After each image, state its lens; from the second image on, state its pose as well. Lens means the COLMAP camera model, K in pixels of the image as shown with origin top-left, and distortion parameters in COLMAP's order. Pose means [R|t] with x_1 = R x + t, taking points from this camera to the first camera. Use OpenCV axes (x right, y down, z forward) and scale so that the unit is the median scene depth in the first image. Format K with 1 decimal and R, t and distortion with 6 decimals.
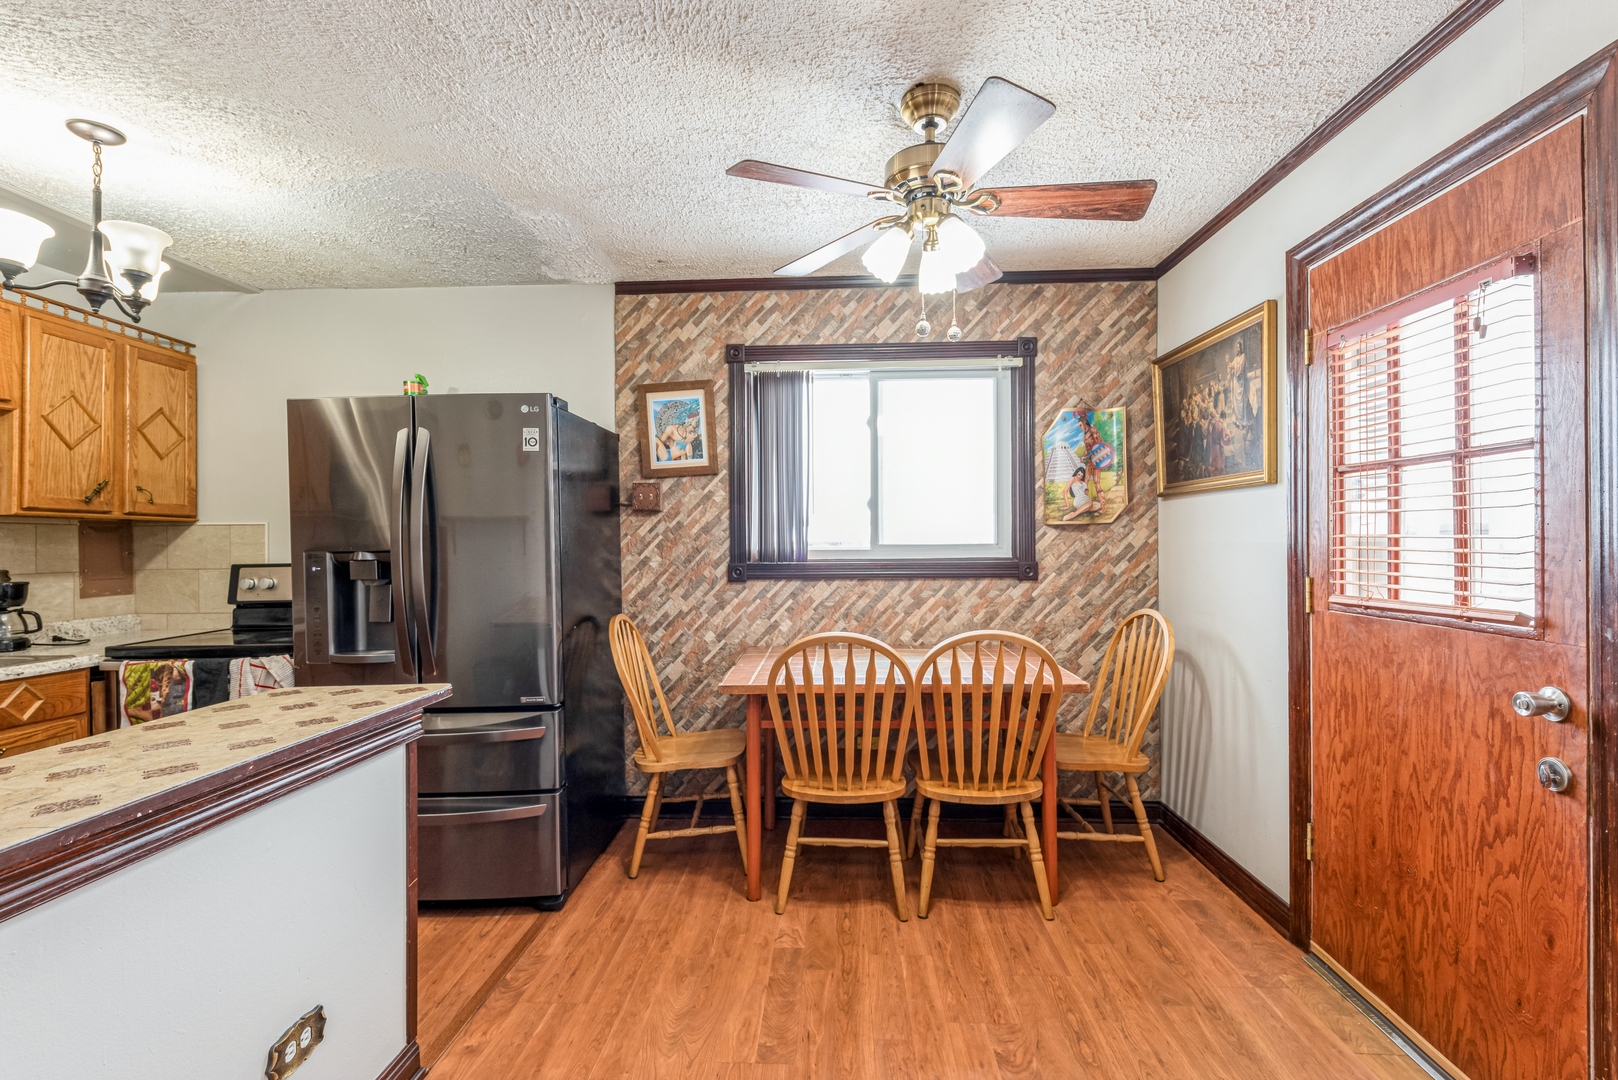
lens RADIAL K [[731.1, 0, 792.9], [0, 731.1, 546.1], [0, 0, 1]] dist [0.000753, -0.001880]
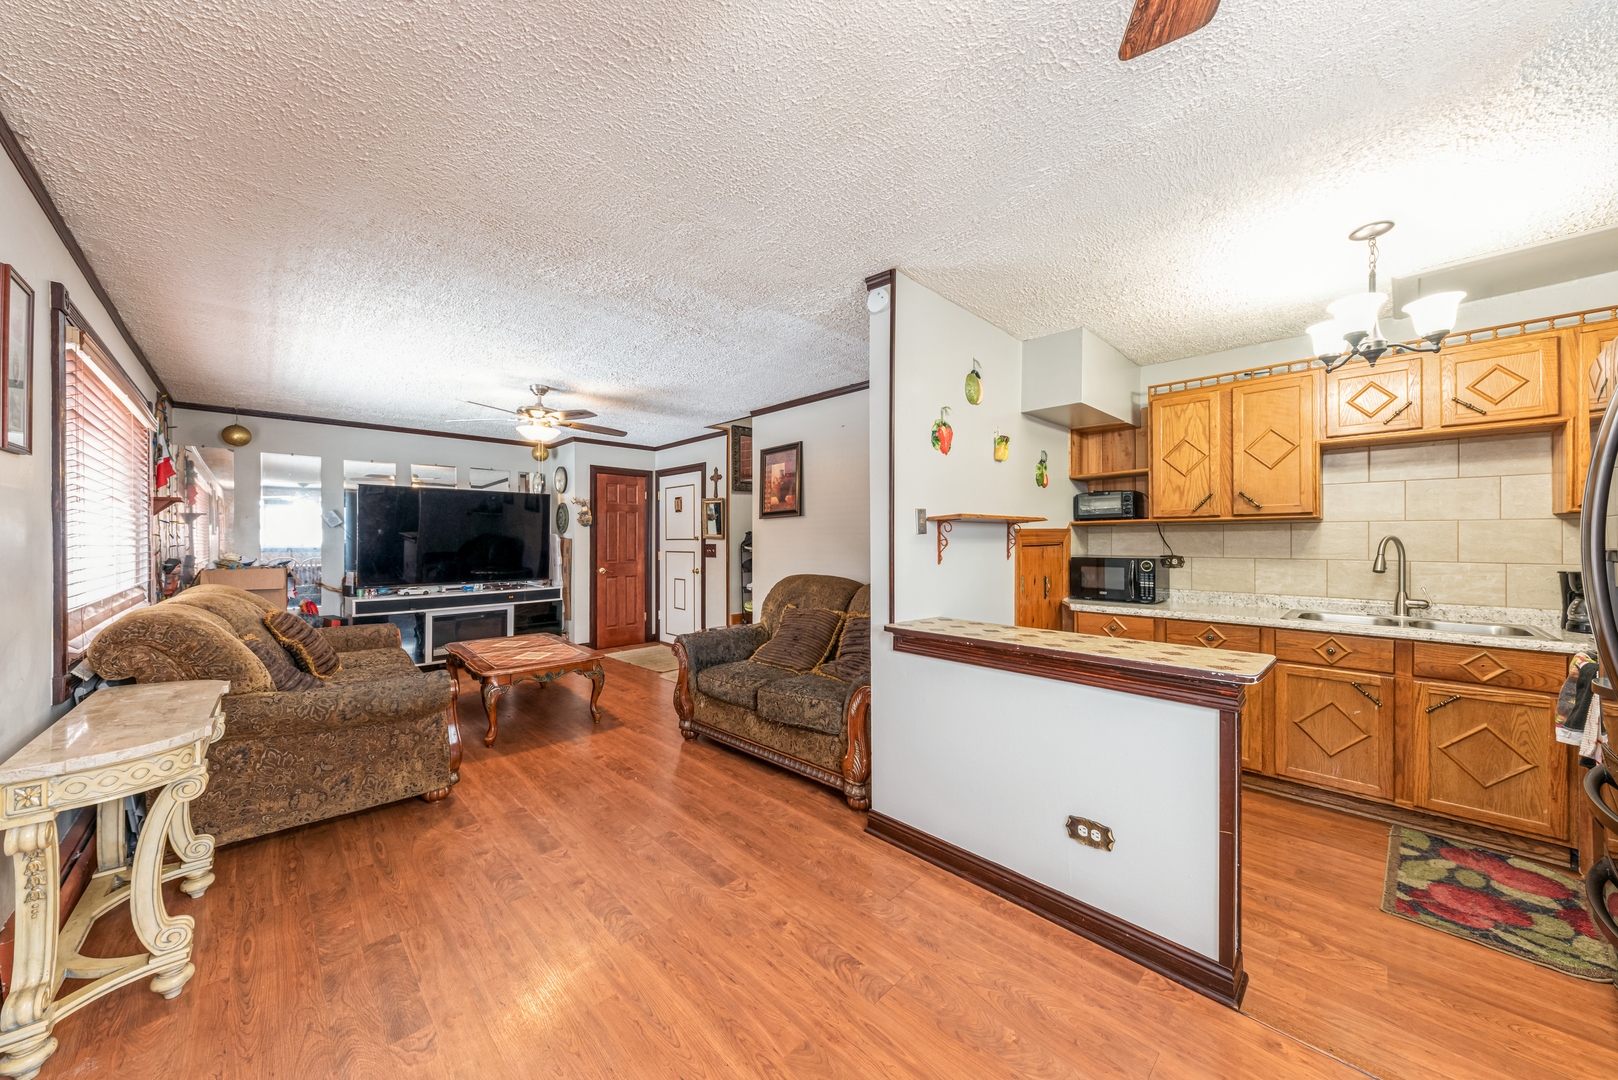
lens RADIAL K [[551.2, 0, 806.4], [0, 551.2, 538.2], [0, 0, 1]] dist [0.002767, -0.001444]
pose [[-0.670956, 0.003501, -0.741489, 0.327854], [0.004800, 0.999988, 0.000378, -0.007519], [0.741482, -0.003306, -0.670965, 0.606489]]
